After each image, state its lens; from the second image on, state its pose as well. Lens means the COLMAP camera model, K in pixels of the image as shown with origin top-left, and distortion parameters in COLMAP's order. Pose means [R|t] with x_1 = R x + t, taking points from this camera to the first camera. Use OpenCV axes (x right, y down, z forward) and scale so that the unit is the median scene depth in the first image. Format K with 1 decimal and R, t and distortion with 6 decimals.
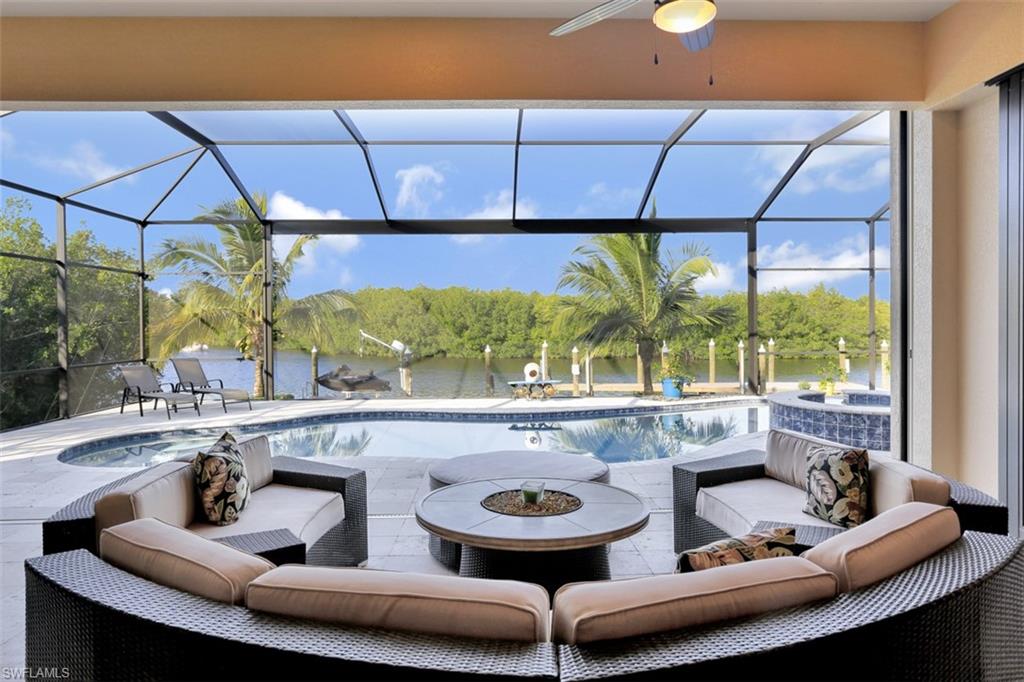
lens RADIAL K [[639.7, 0, 499.1], [0, 639.7, 335.3], [0, 0, 1]] dist [-0.043958, 0.002713]
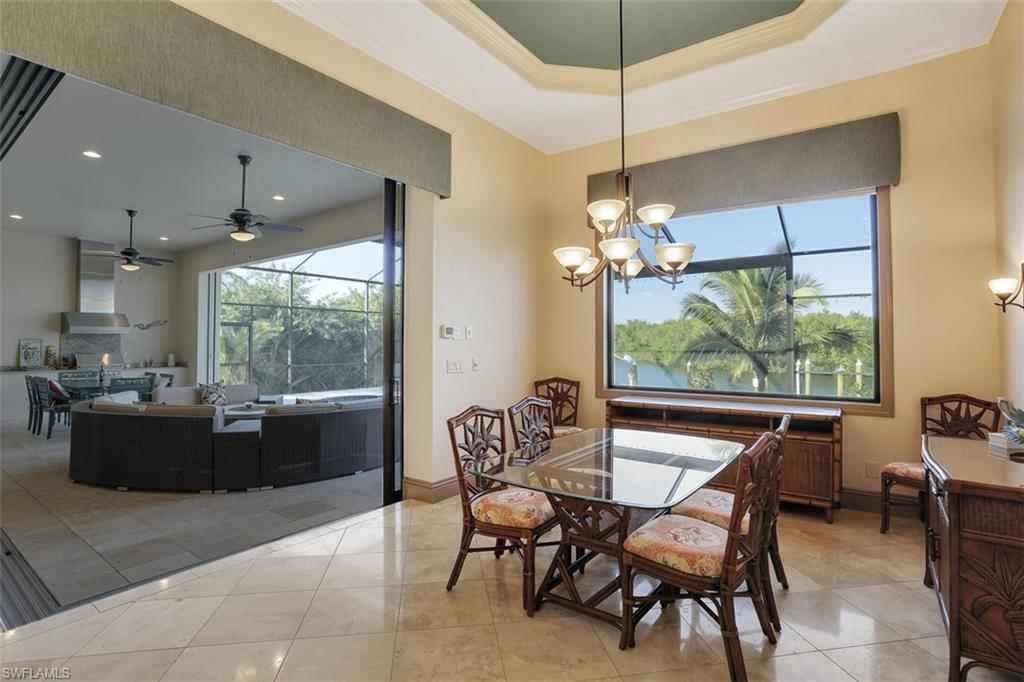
lens RADIAL K [[496.4, 0, 512.8], [0, 496.4, 332.6], [0, 0, 1]] dist [-0.067157, 0.029866]
pose [[0.796121, -0.004114, -0.605123, 0.518004], [-0.018385, 0.999351, -0.030982, -0.005386], [0.604858, 0.035790, 0.795529, 0.002172]]
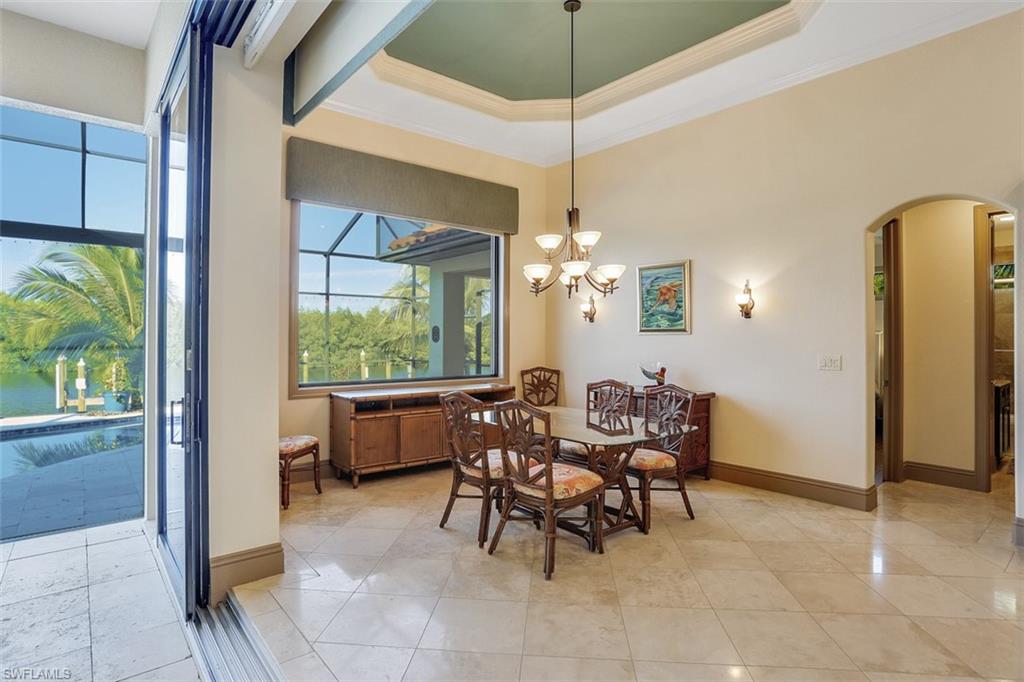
lens RADIAL K [[531.7, 0, 504.3], [0, 531.7, 334.9], [0, 0, 1]] dist [-0.069562, 0.038210]
pose [[0.780830, 0.014173, 0.624583, 0.222689], [0.000090, 0.999740, -0.022798, -0.002772], [-0.624743, 0.017857, 0.780626, -0.011523]]
